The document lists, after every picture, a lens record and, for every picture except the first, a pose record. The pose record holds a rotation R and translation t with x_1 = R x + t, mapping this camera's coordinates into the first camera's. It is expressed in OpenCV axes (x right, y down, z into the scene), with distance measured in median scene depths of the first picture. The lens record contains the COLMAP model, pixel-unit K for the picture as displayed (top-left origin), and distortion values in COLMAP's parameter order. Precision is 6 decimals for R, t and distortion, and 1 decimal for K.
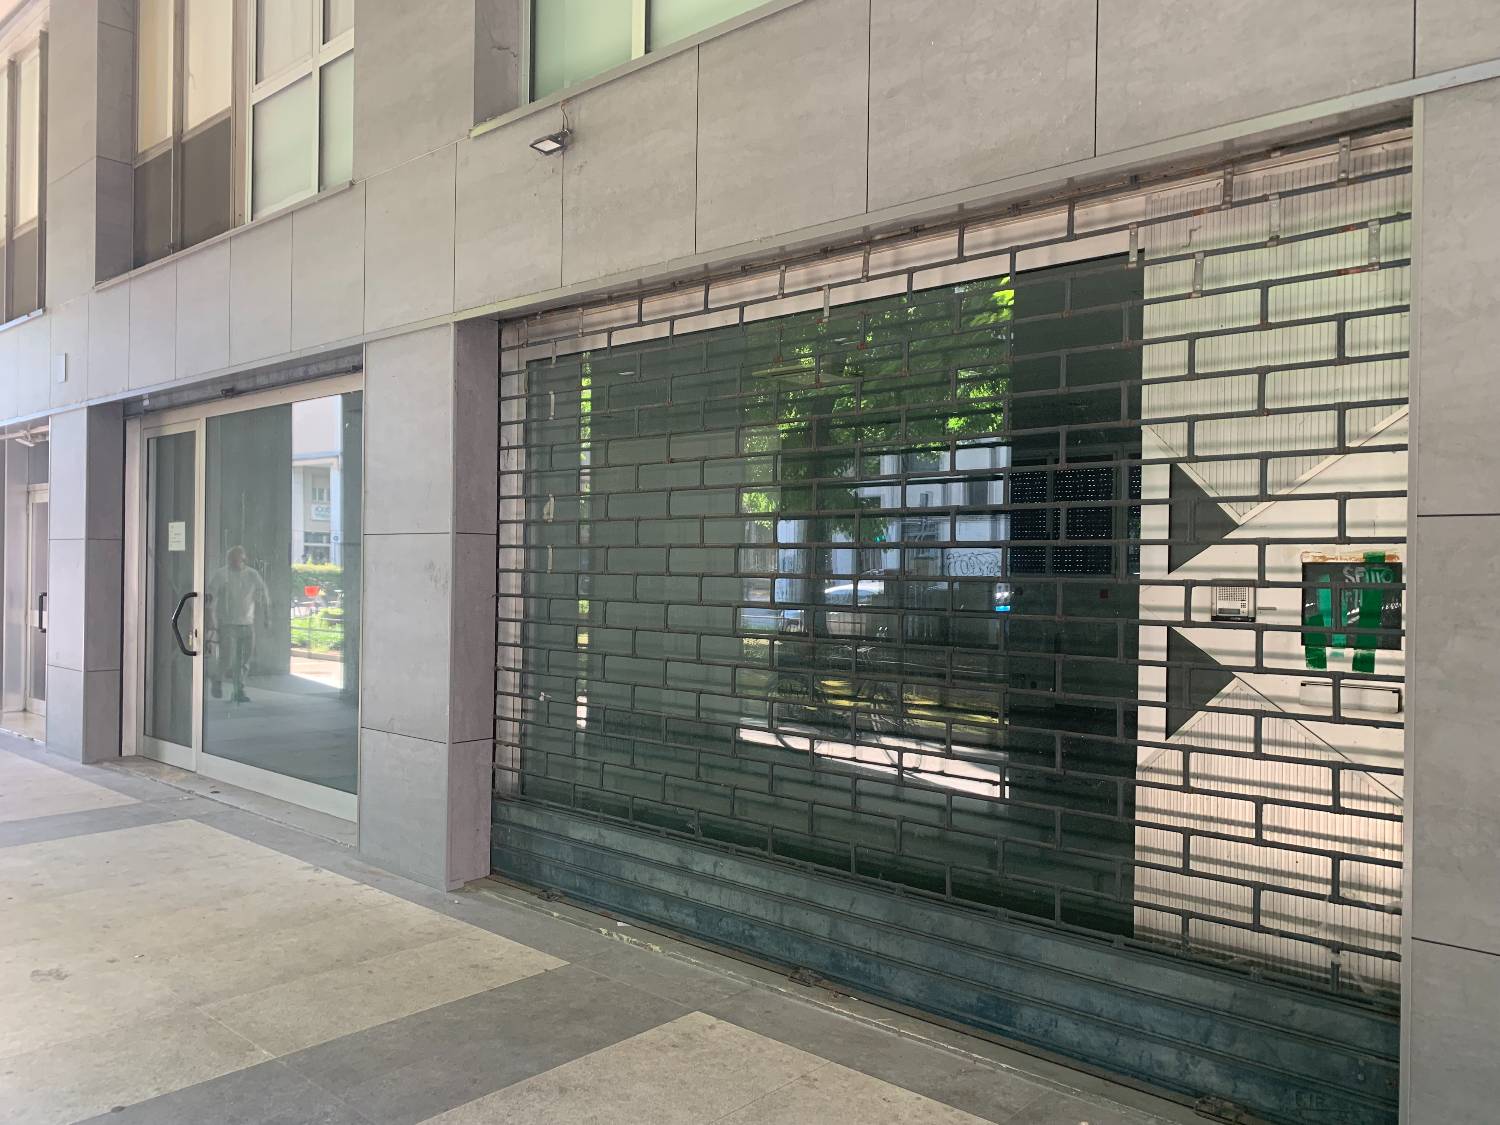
lens RADIAL K [[1131.1, 0, 755.9], [0, 1131.1, 571.3], [0, 0, 1]] dist [0.085645, -0.124754]
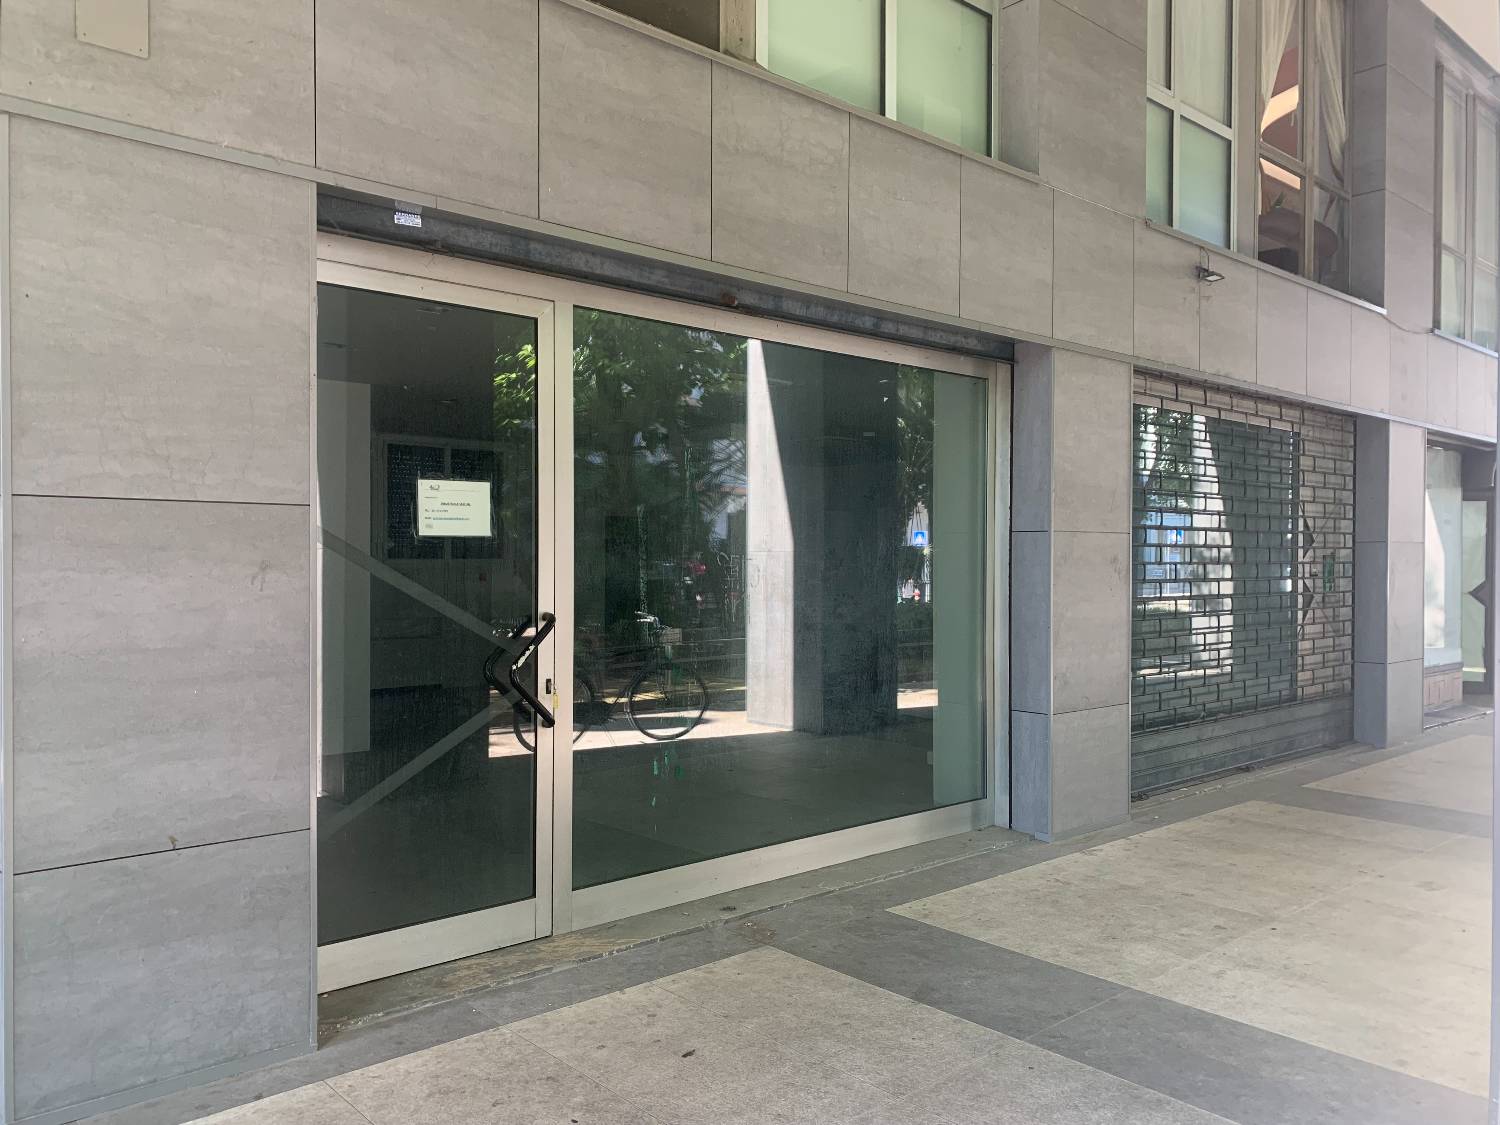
lens RADIAL K [[1145.2, 0, 769.5], [0, 1145.2, 559.0], [0, 0, 1]] dist [0.003064, -0.008404]
pose [[0.102790, -0.022109, 0.994457, -1.536238], [-0.007679, 0.999706, 0.023019, -0.030964], [-0.994673, -0.010003, 0.102590, 1.255558]]
